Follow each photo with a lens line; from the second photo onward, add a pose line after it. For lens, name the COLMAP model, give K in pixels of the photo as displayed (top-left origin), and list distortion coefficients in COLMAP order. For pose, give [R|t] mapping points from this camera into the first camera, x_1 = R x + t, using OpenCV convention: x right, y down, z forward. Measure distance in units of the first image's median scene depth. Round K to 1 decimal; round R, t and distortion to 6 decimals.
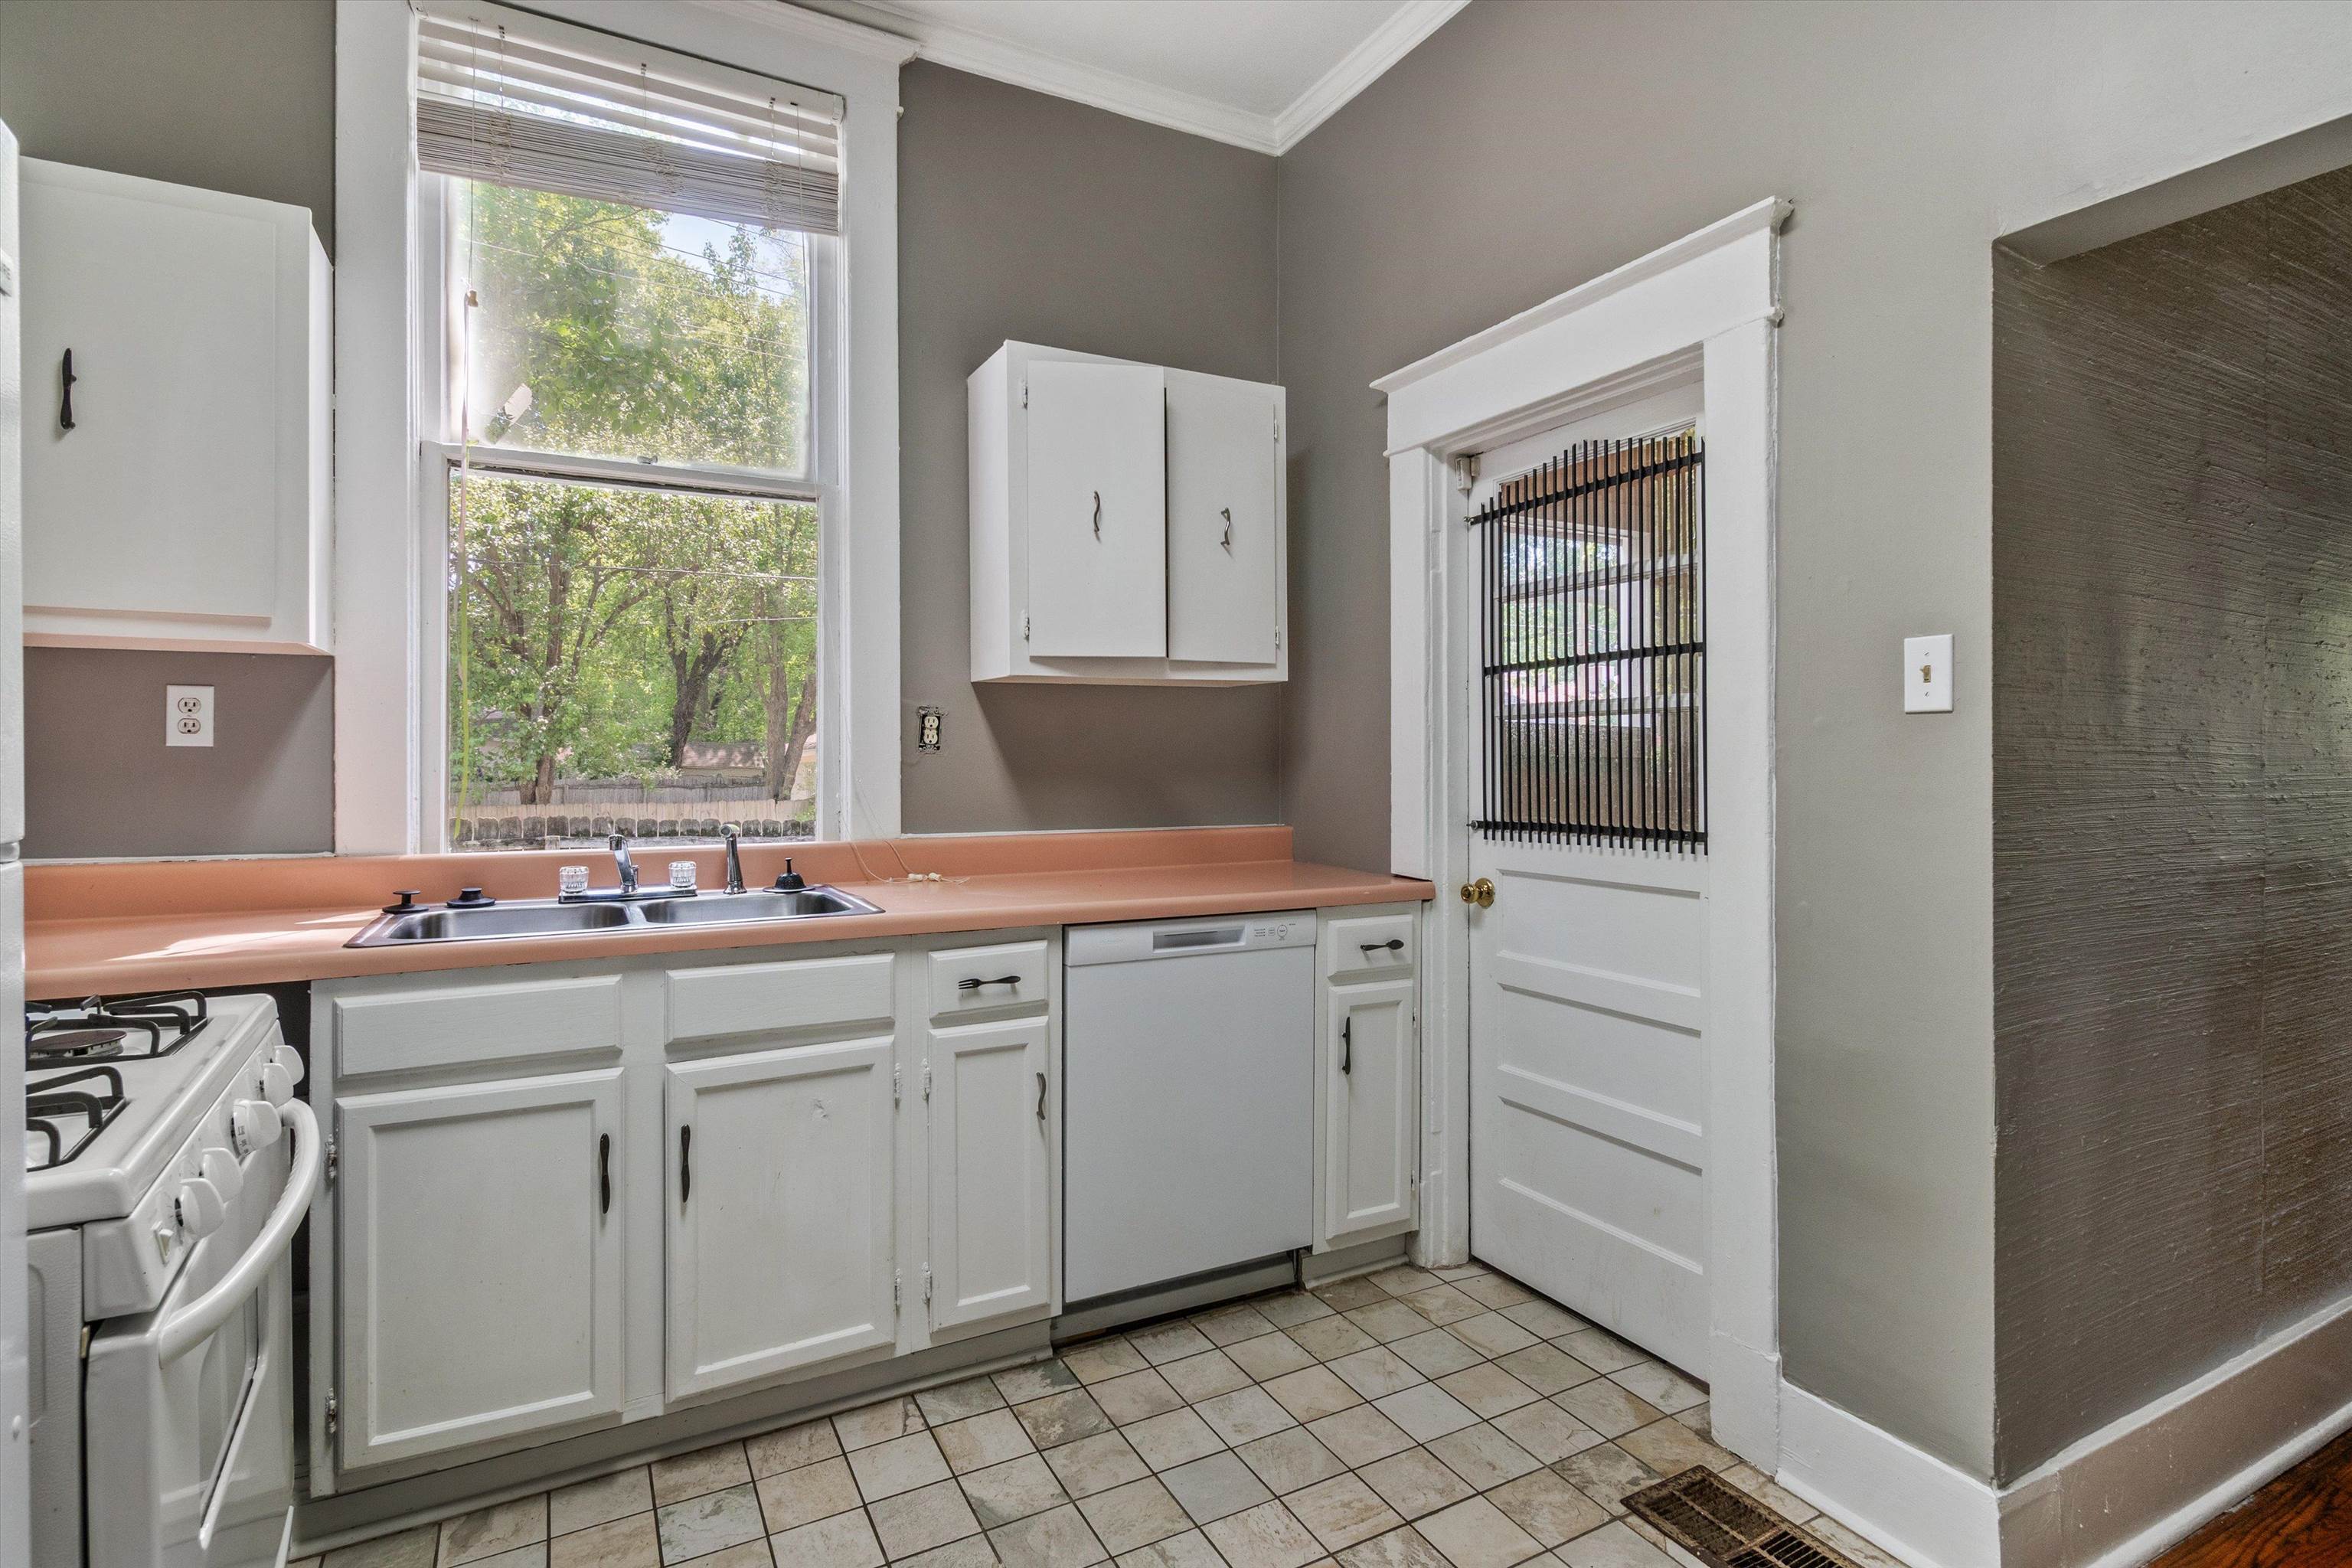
lens RADIAL K [[1137.1, 0, 1177.6], [0, 1137.1, 760.5], [0, 0, 1]] dist [-0.000352, -0.001256]
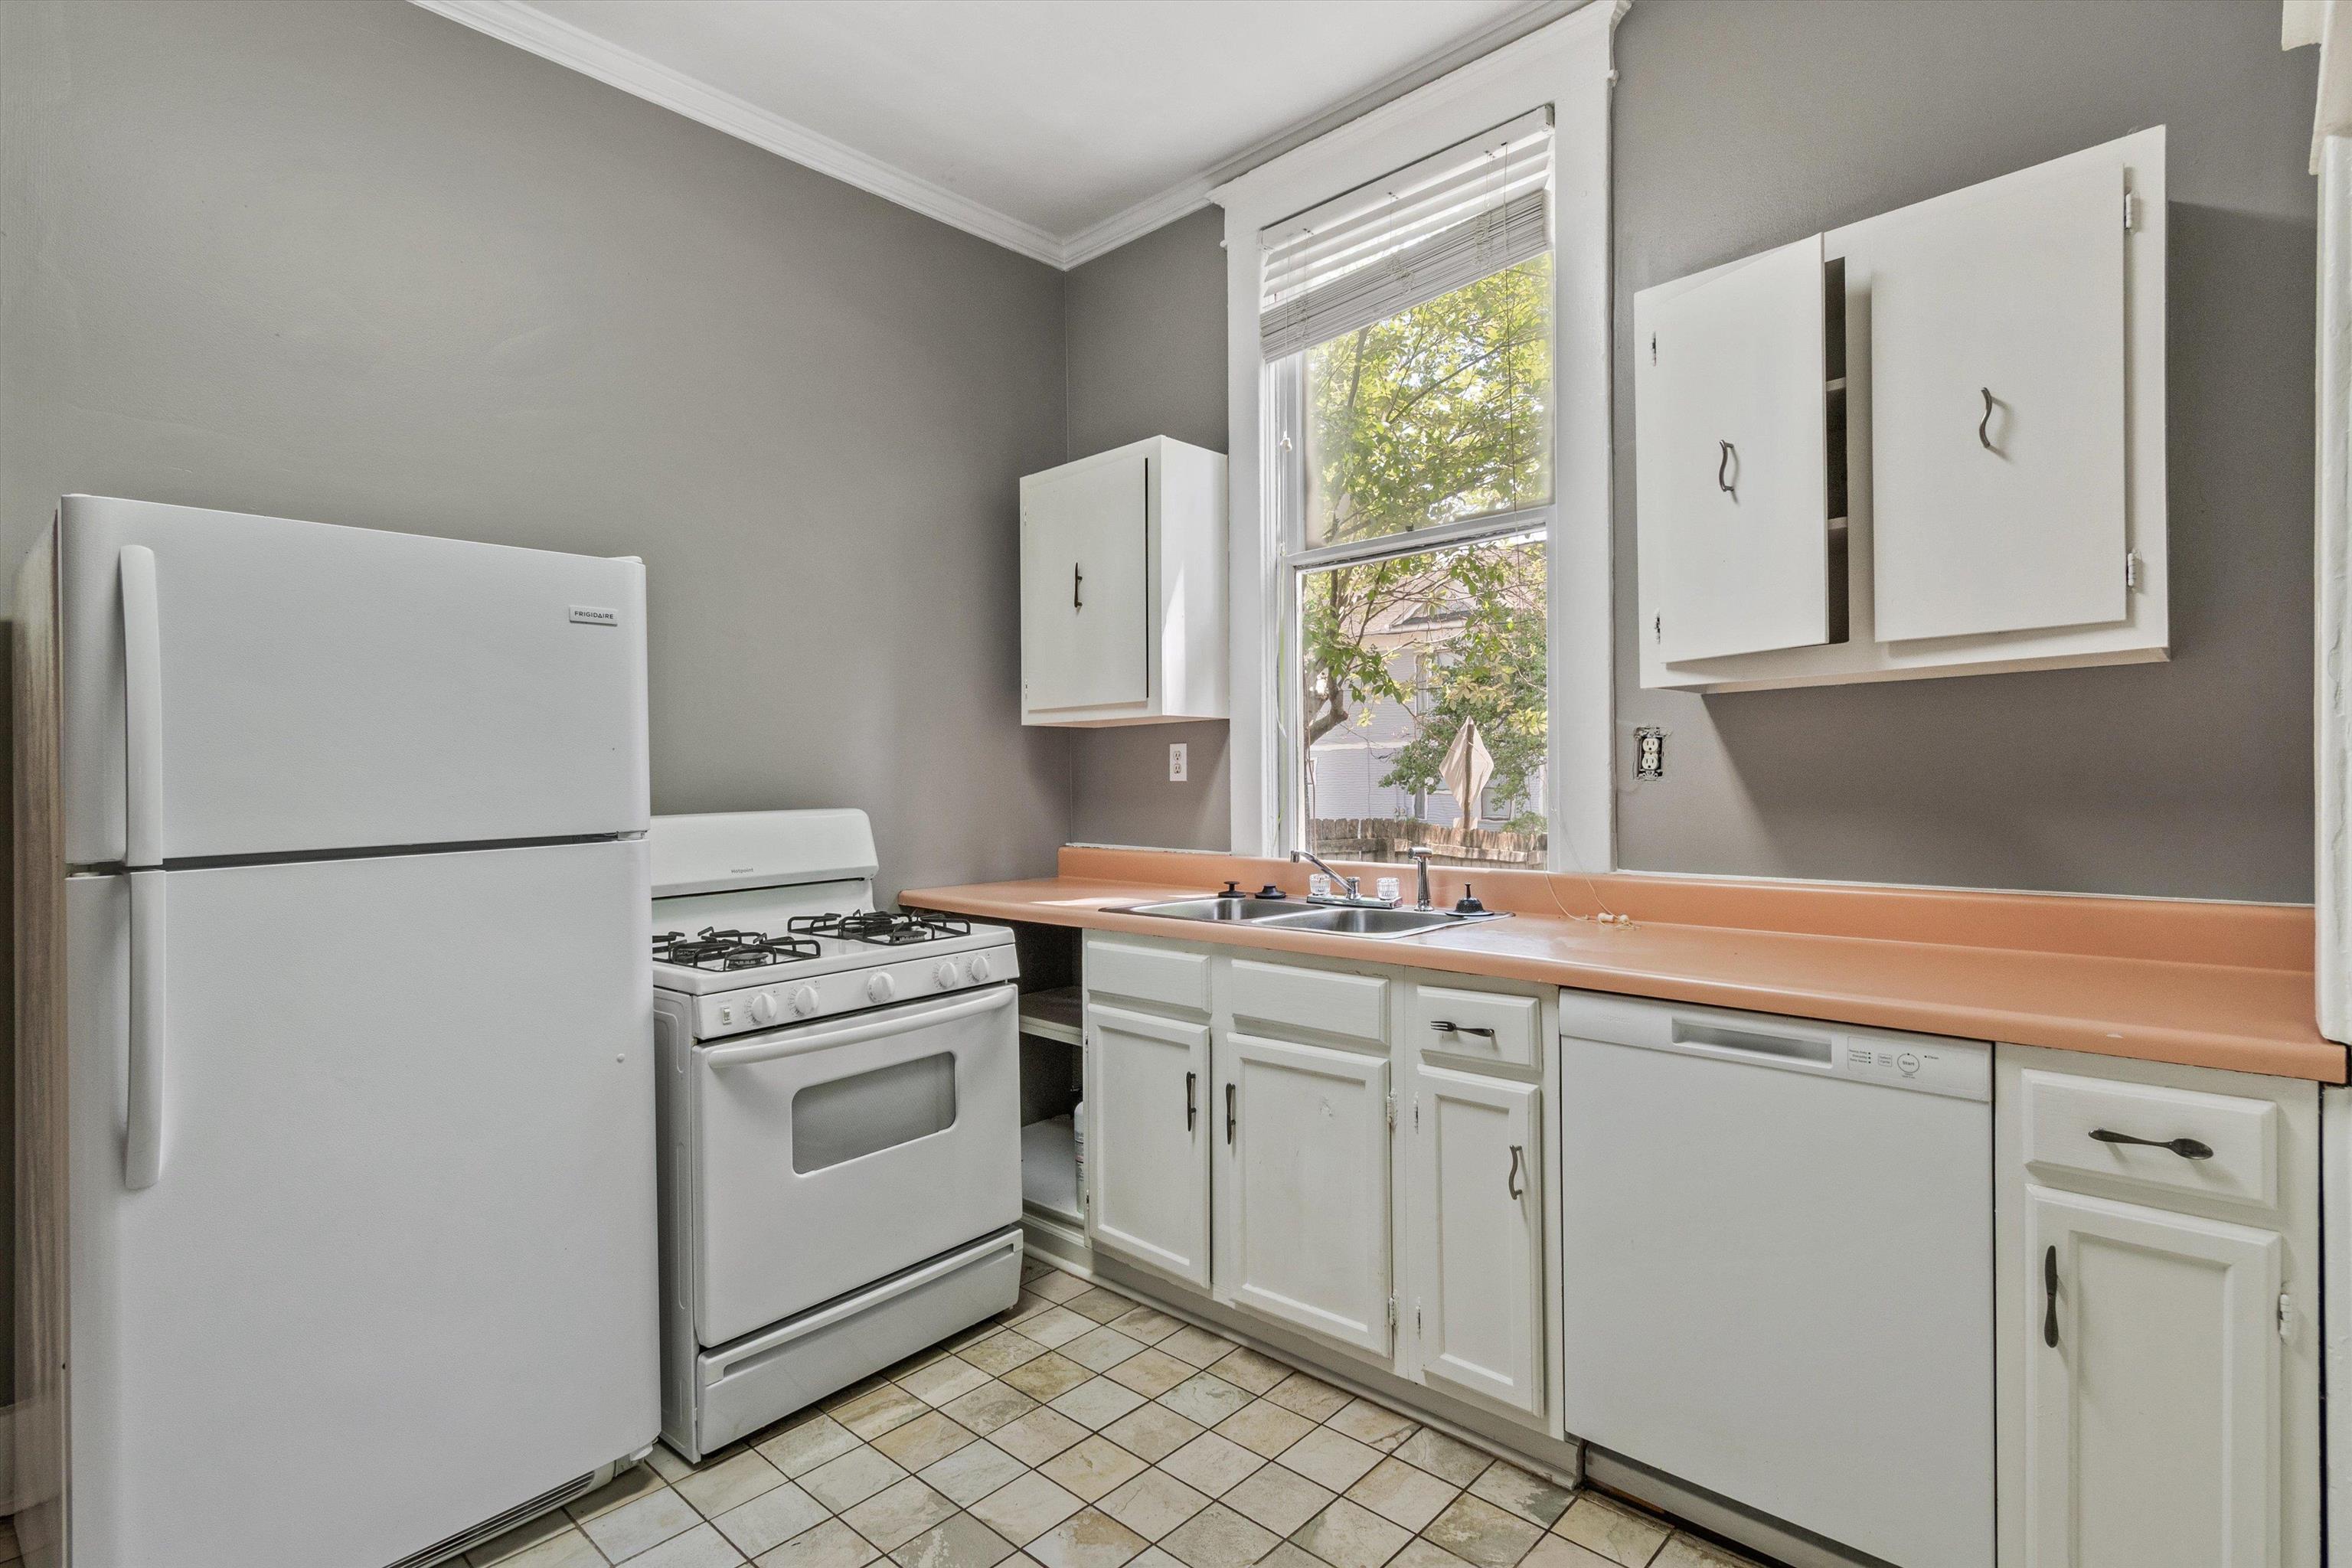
lens RADIAL K [[1137.1, 0, 1186.2], [0, 1137.1, 778.6], [0, 0, 1]] dist [-0.000352, -0.001256]
pose [[0.314561, -0.005907, -0.949219, 0.644283], [0.010934, 0.999937, -0.002599, -0.011485], [0.949174, -0.009561, 0.314606, 0.484898]]
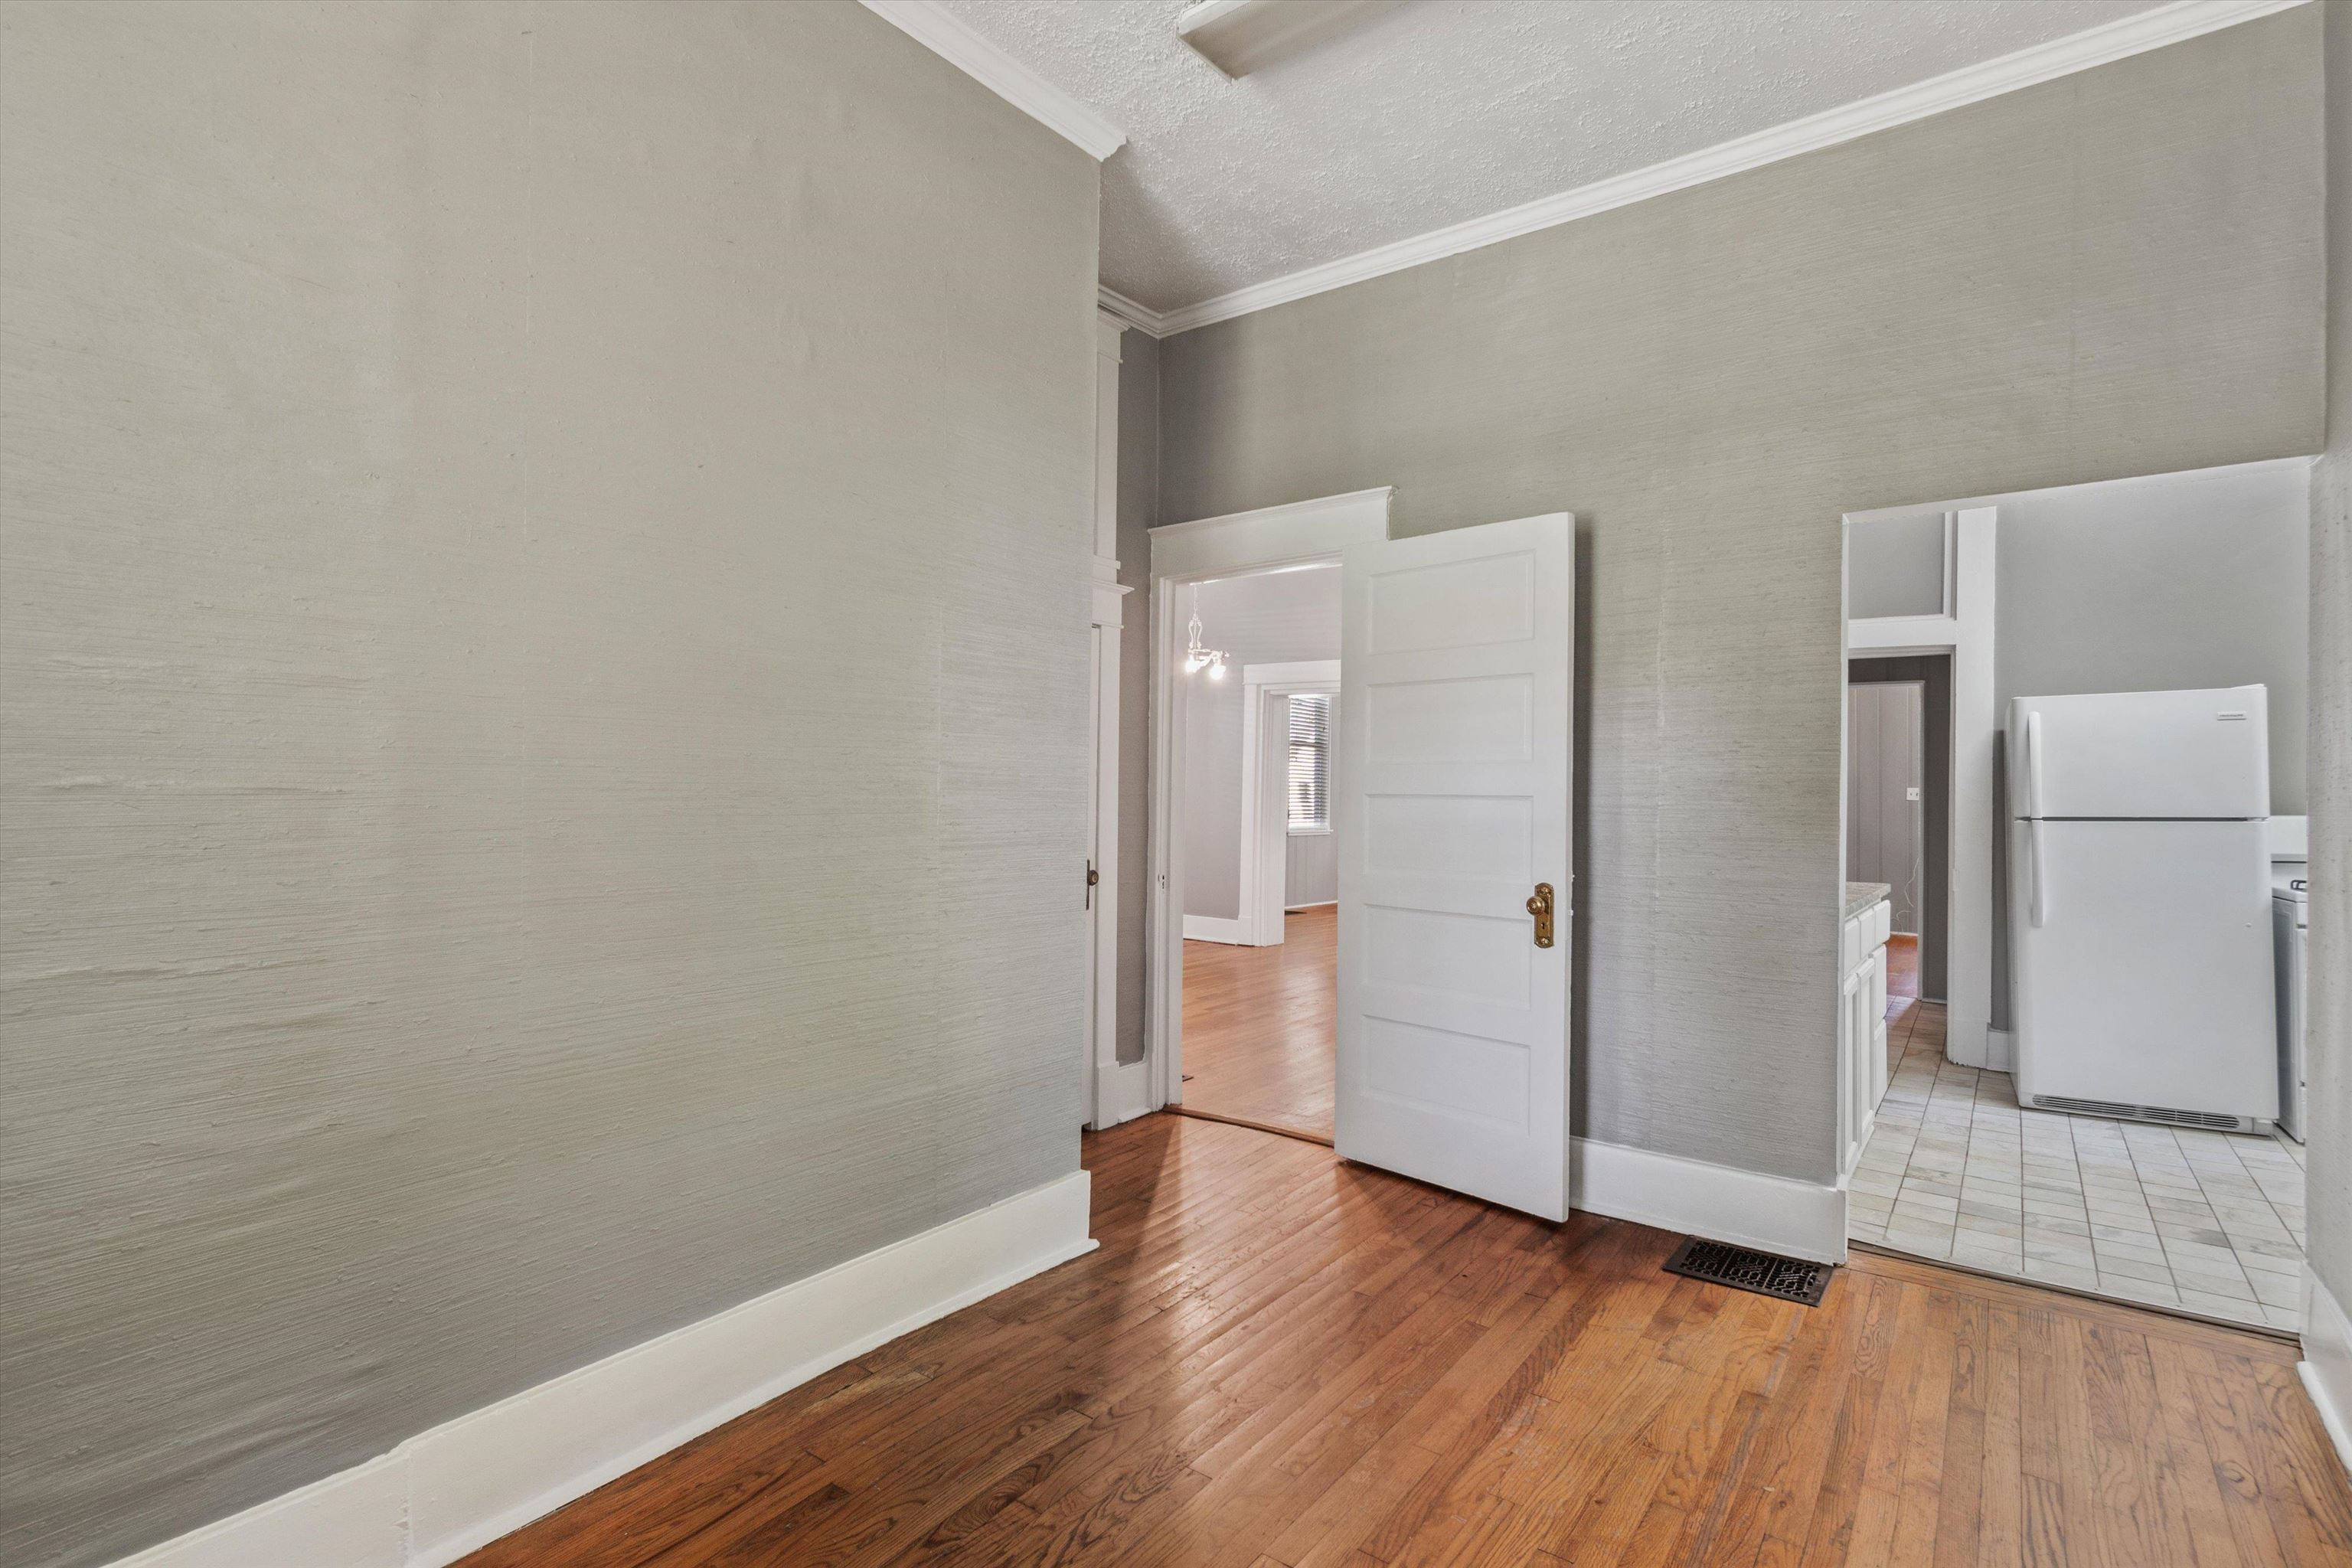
lens RADIAL K [[1137.1, 0, 1184.8], [0, 1137.1, 769.4], [0, 0, 1]] dist [-0.000352, -0.001256]
pose [[-0.901942, -0.016437, -0.431544, 1.722484], [-0.008060, 0.999742, -0.021234, -0.004313], [0.431781, -0.015674, -0.901842, 1.092870]]
